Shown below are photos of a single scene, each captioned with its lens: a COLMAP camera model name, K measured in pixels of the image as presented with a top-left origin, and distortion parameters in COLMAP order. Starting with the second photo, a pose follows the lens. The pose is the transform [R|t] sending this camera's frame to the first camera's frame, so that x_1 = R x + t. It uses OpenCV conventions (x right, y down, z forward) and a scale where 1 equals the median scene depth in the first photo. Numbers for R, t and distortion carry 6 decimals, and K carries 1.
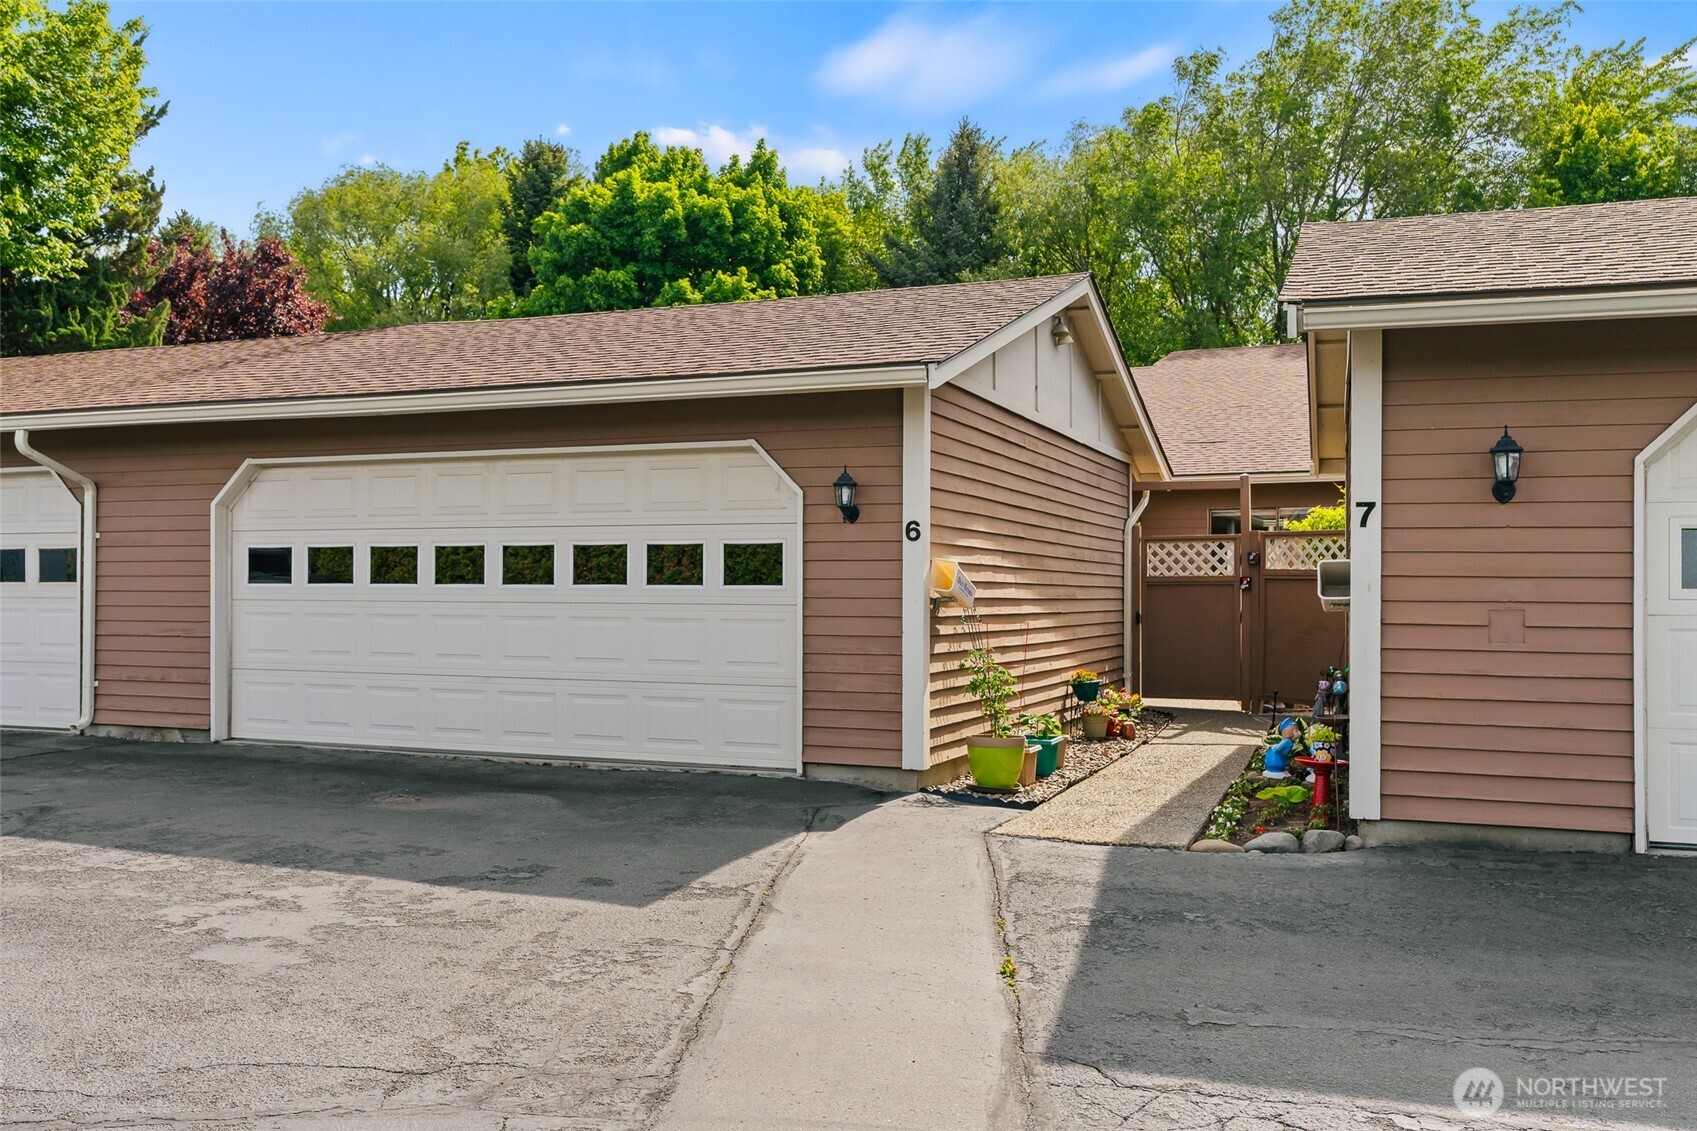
lens RADIAL K [[1480.9, 0, 850.2], [0, 1480.9, 581.0], [0, 0, 1]] dist [0.019145, 0.004815]
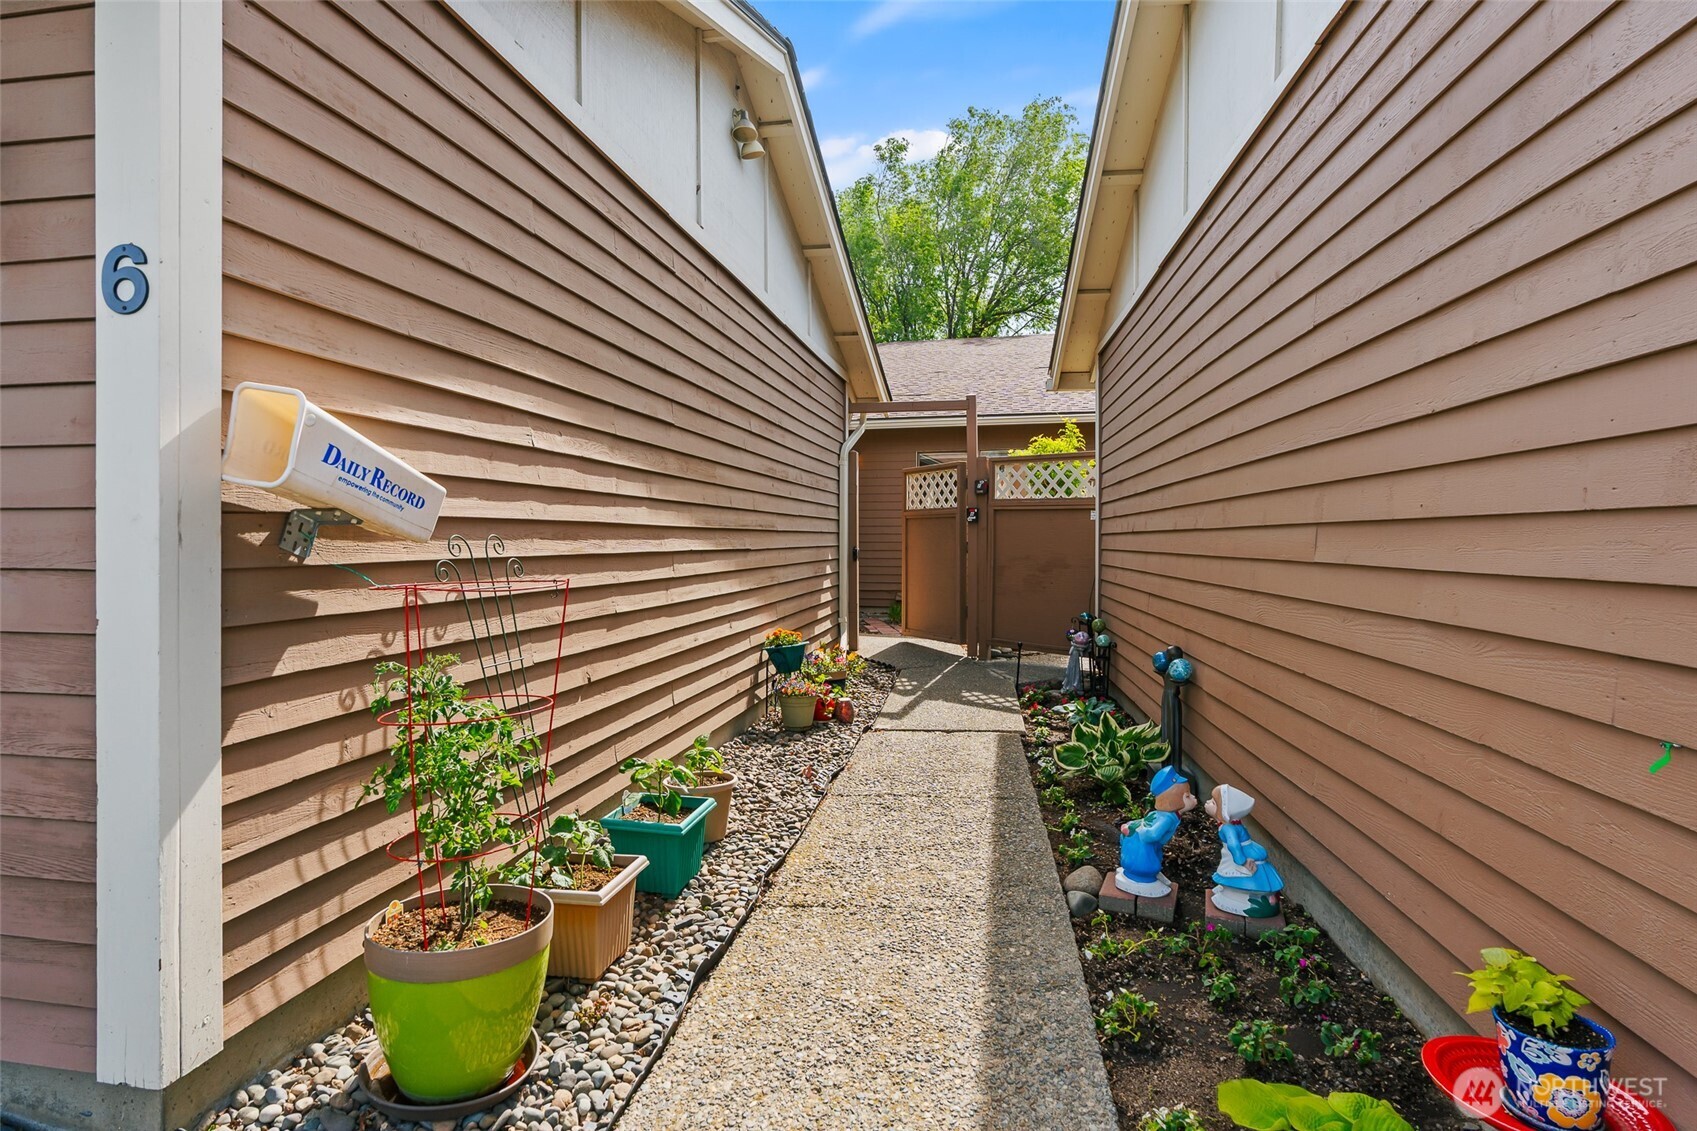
lens RADIAL K [[881.3, 0, 849.4], [0, 881.3, 556.0], [0, 0, 1]] dist [0.000363, 0.000038]
pose [[0.982135, -0.007139, 0.188043, 0.109315], [0.001475, 0.999542, 0.030242, 0.011780], [-0.188172, -0.029424, 0.981695, 0.576366]]
